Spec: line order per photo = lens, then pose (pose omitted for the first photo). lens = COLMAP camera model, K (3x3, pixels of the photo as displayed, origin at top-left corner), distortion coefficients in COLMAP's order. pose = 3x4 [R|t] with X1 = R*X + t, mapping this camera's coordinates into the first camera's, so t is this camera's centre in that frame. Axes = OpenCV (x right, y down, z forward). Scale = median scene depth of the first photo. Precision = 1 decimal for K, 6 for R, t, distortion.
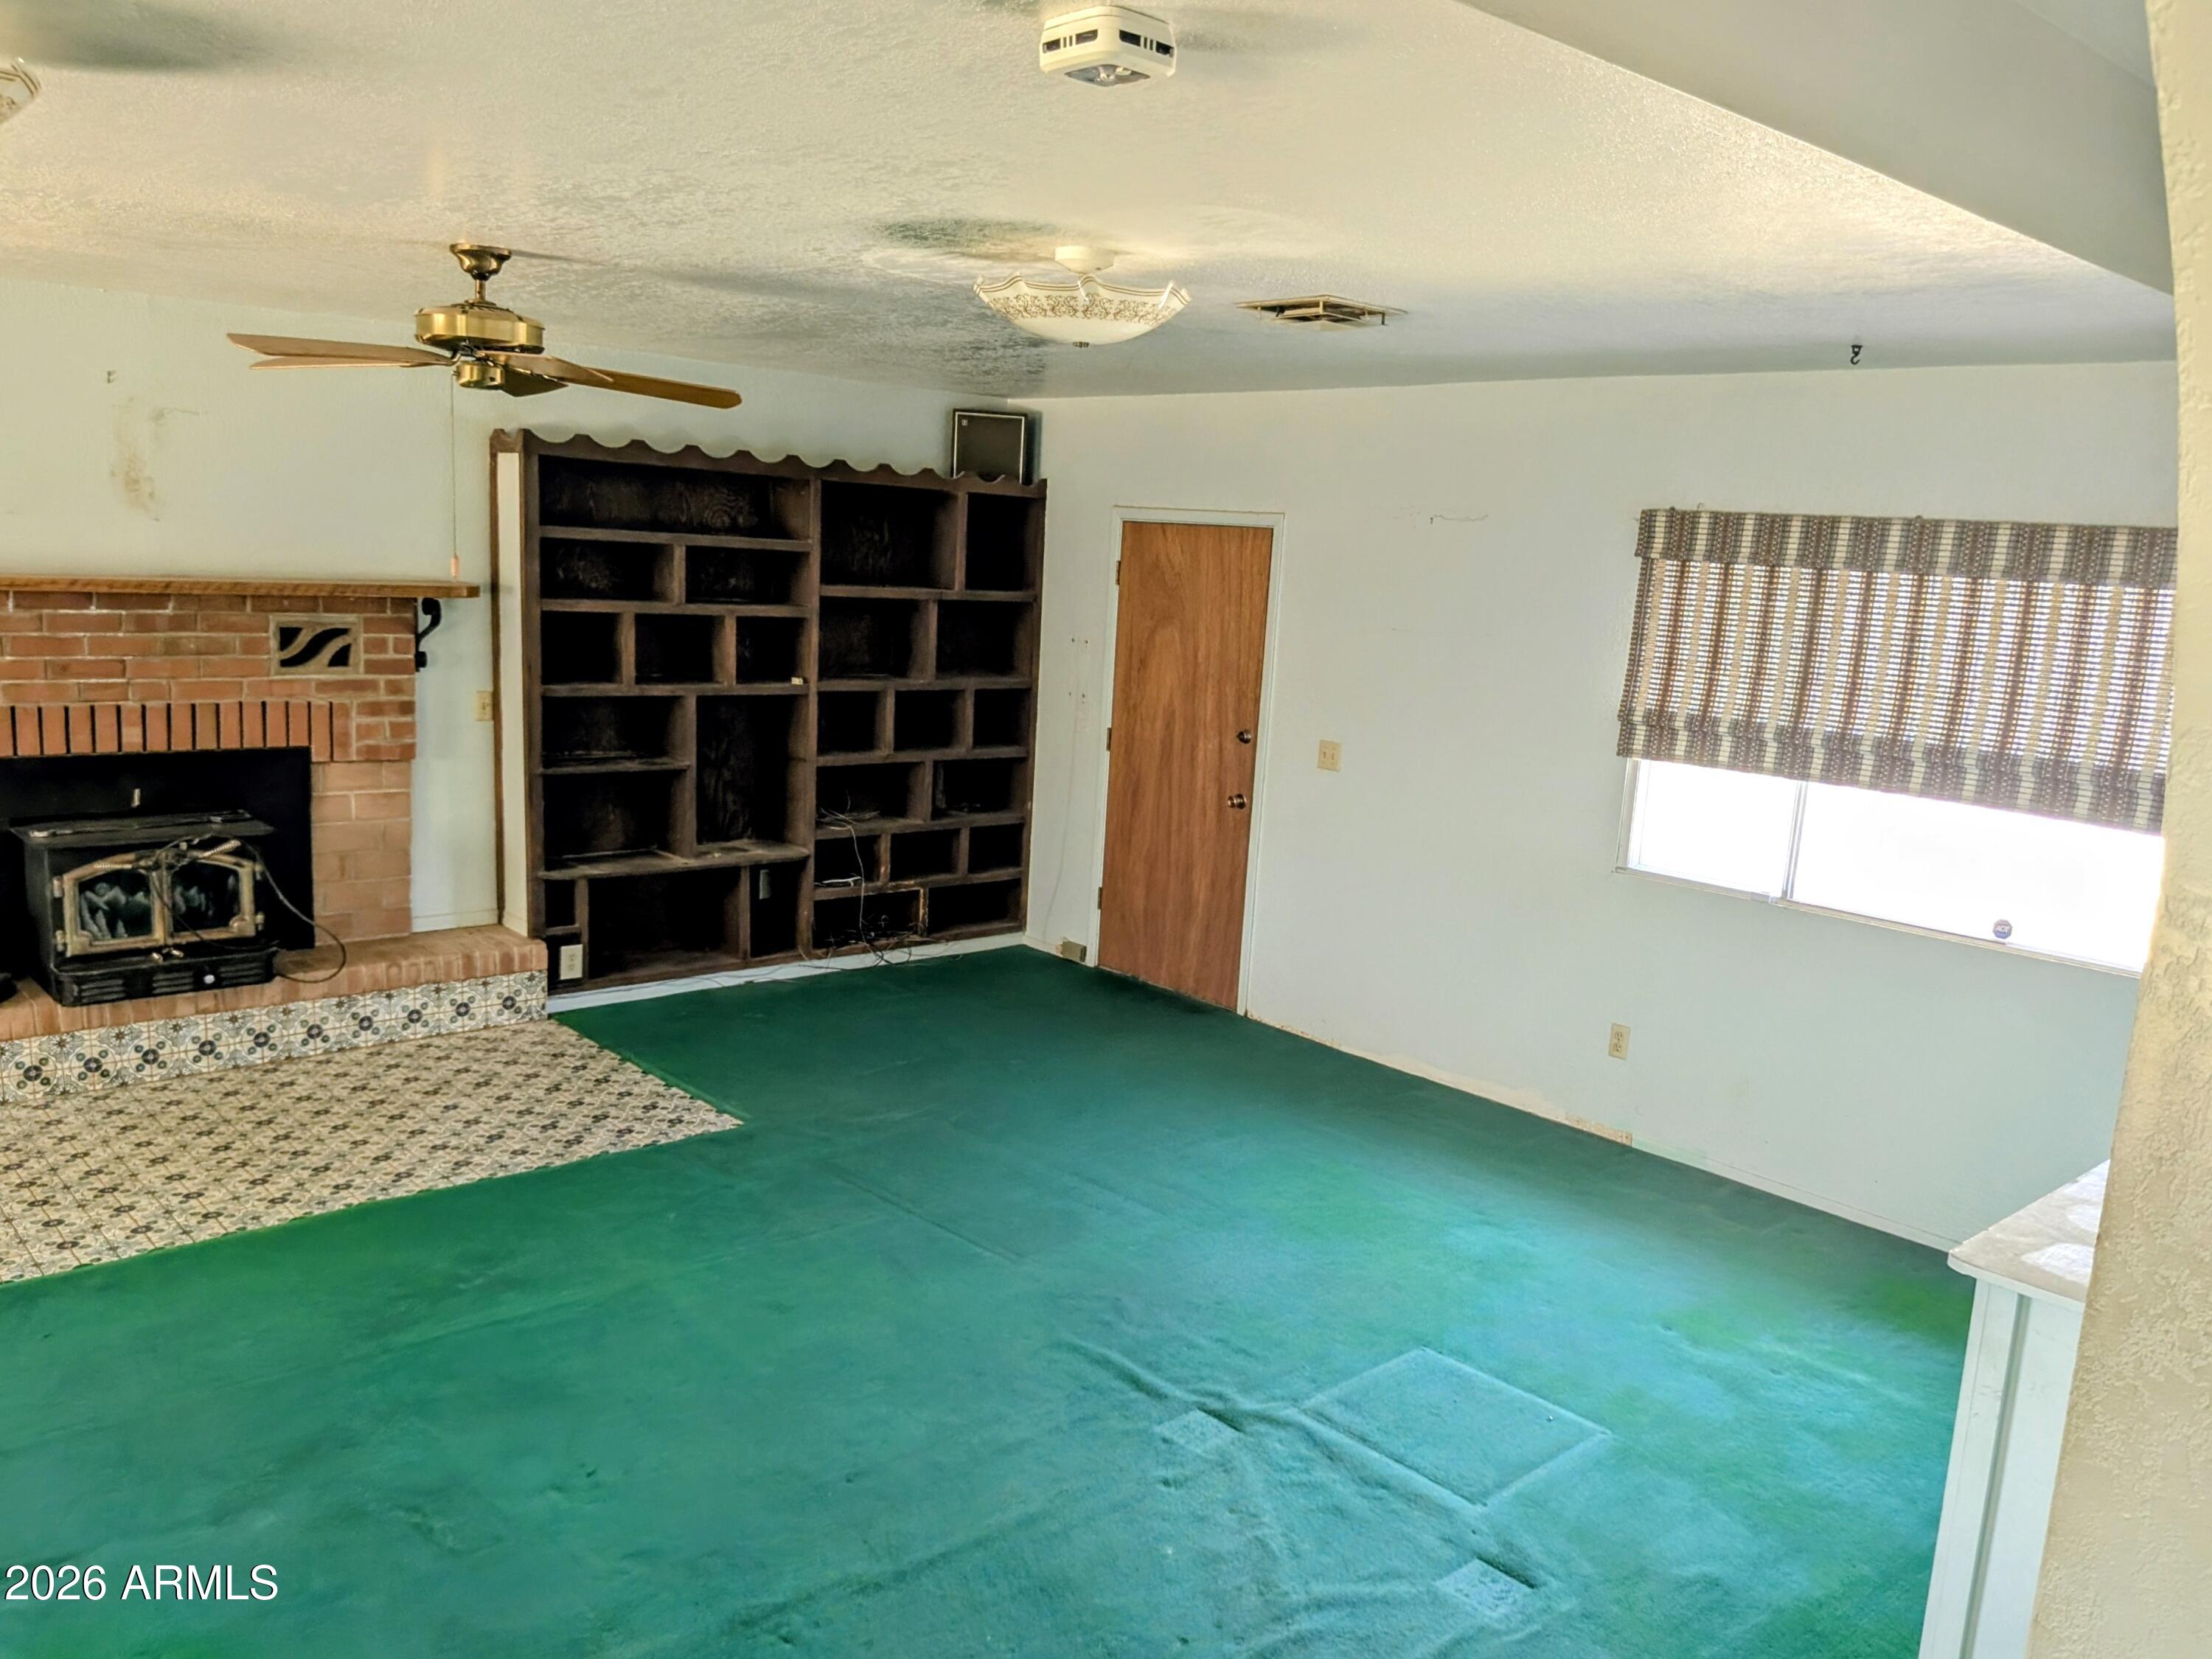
lens RADIAL K [[1712.6, 0, 1109.4], [0, 1712.6, 865.3], [0, 0, 1]] dist [0.072729, -0.144694]
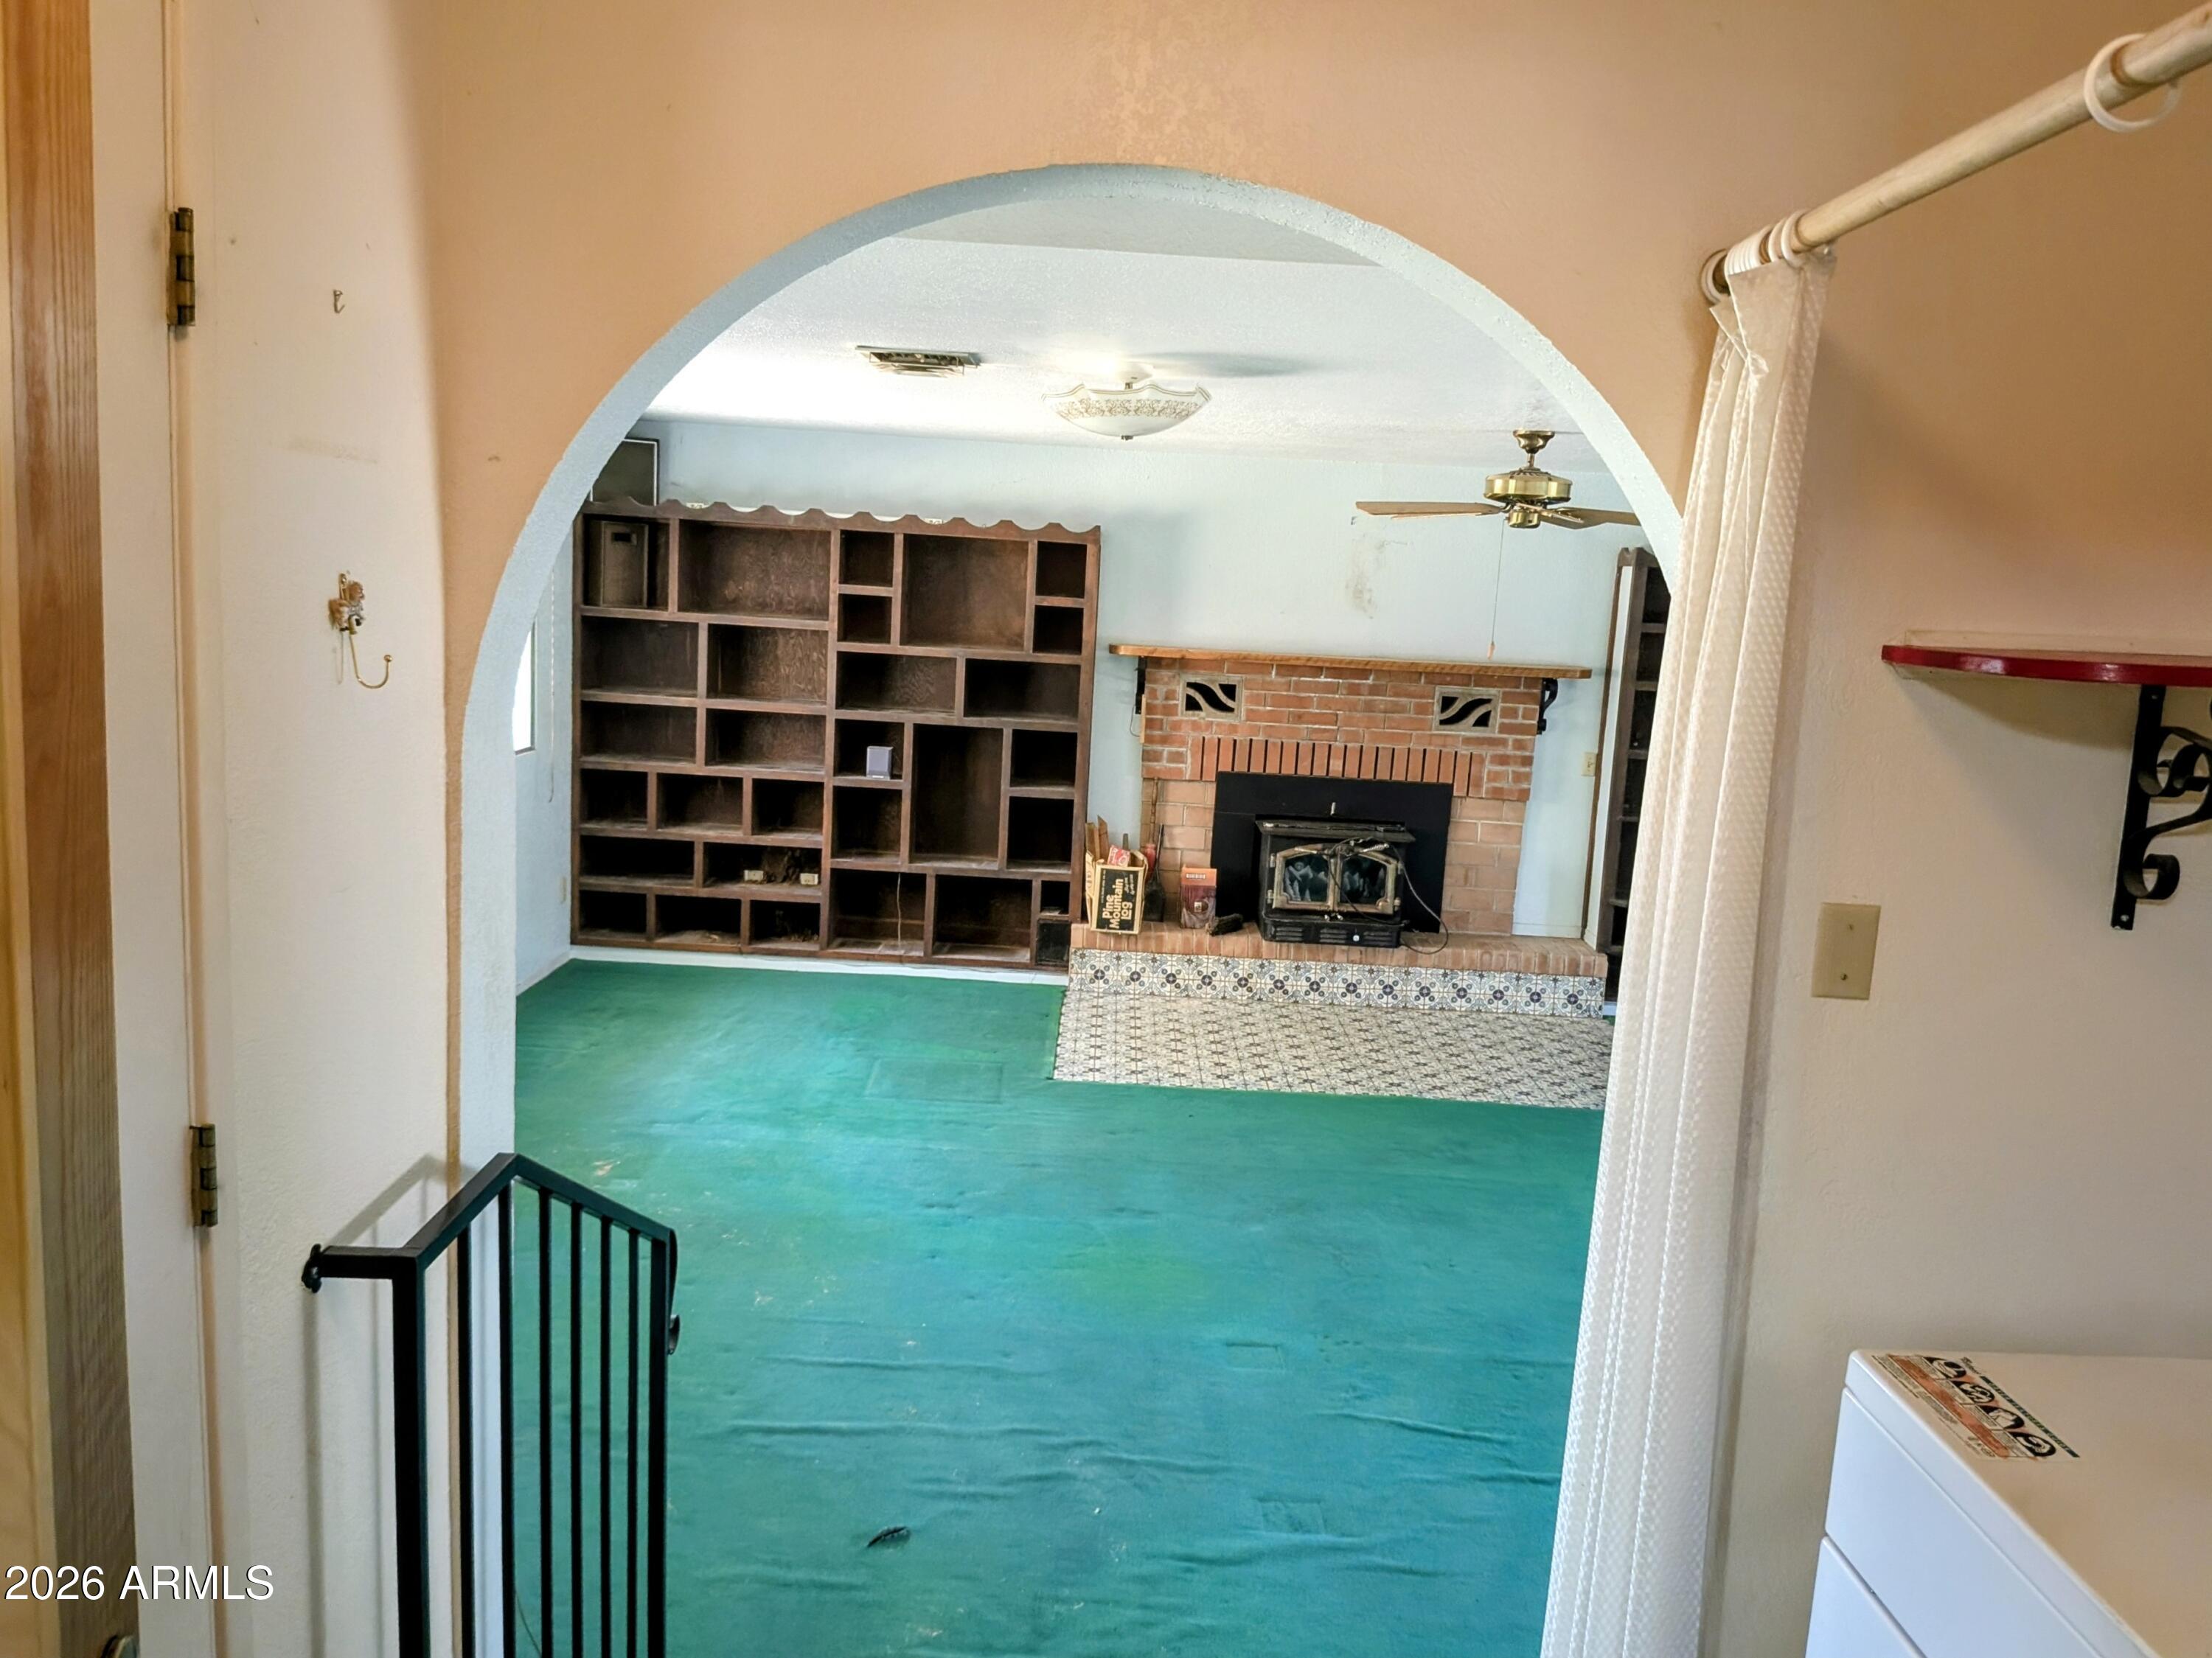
lens RADIAL K [[1714.9, 0, 1098.9], [0, 1714.9, 836.7], [0, 0, 1]] dist [0.133553, -0.246589]
pose [[0.735861, 0.090702, -0.671030, 0.259719], [-0.138480, 0.990201, -0.018015, 0.037185], [0.662821, 0.106181, 0.741211, -0.193957]]
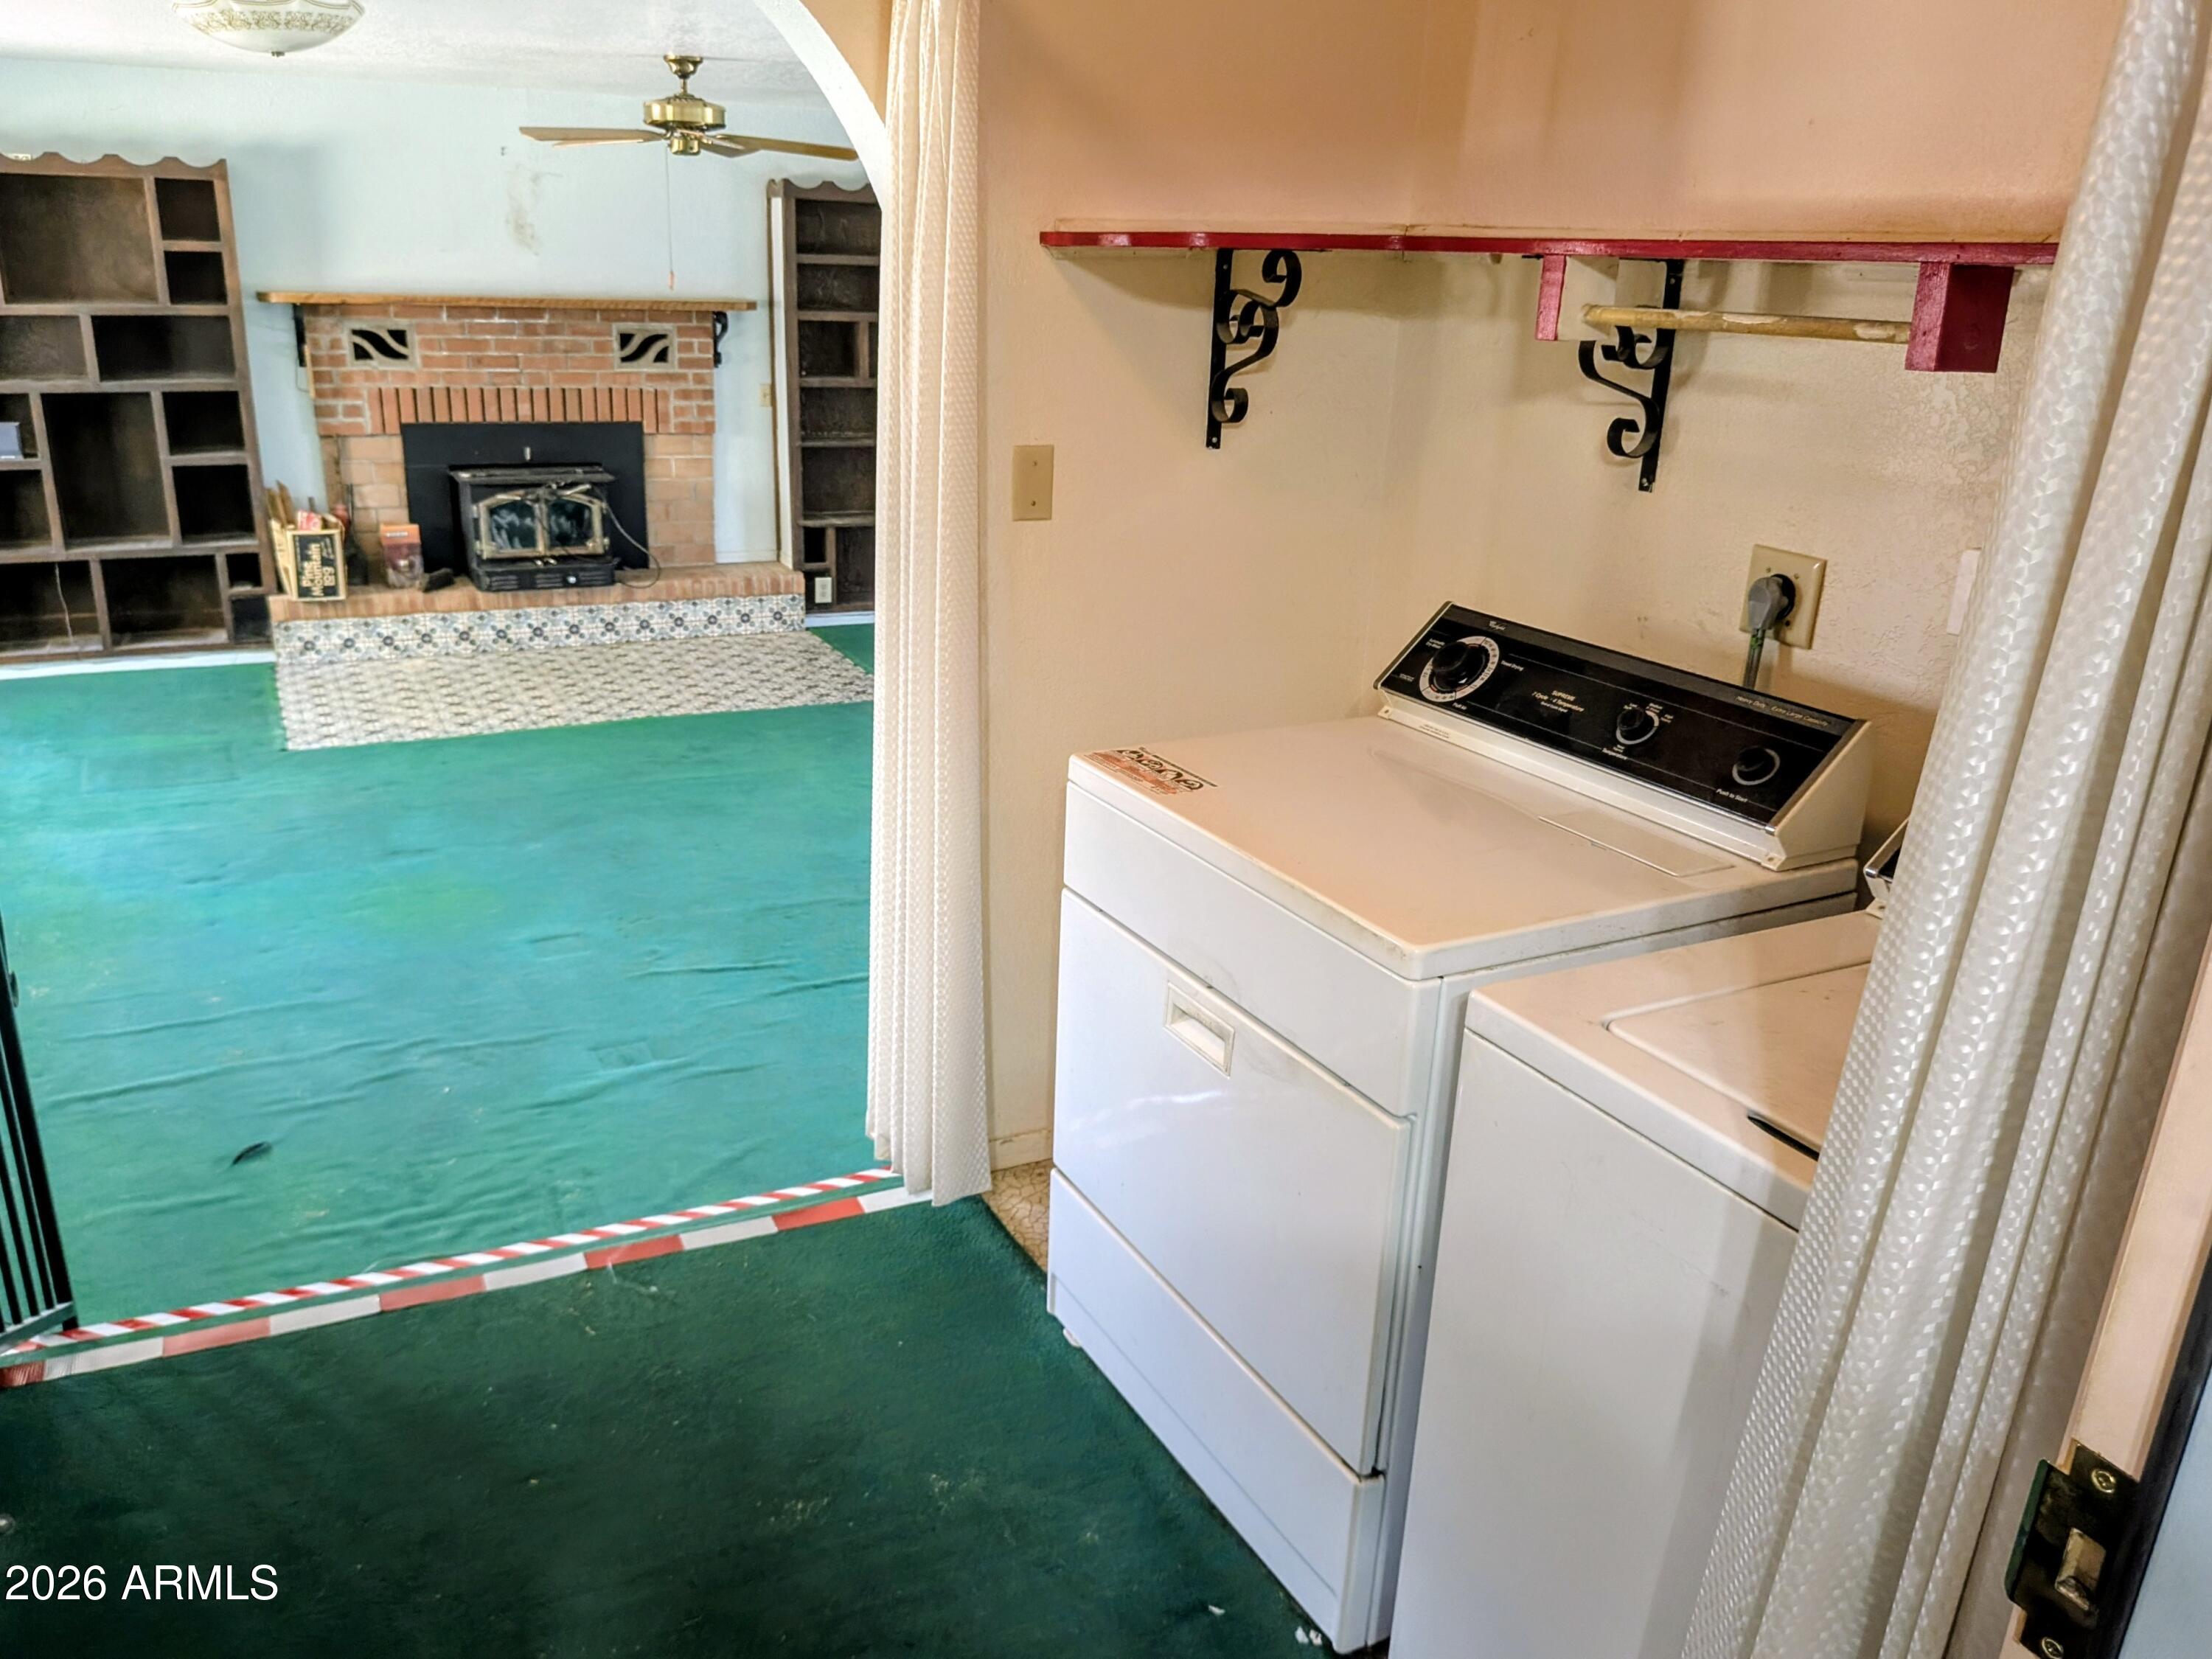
lens RADIAL K [[1654.9, 0, 1042.9], [0, 1654.9, 846.5], [0, 0, 1]] dist [0.078871, -0.159836]
pose [[0.958178, 0.074665, -0.276262, 0.267626], [-0.033562, 0.988021, 0.150625, 0.061655], [0.284199, -0.135054, 0.949206, -0.259650]]
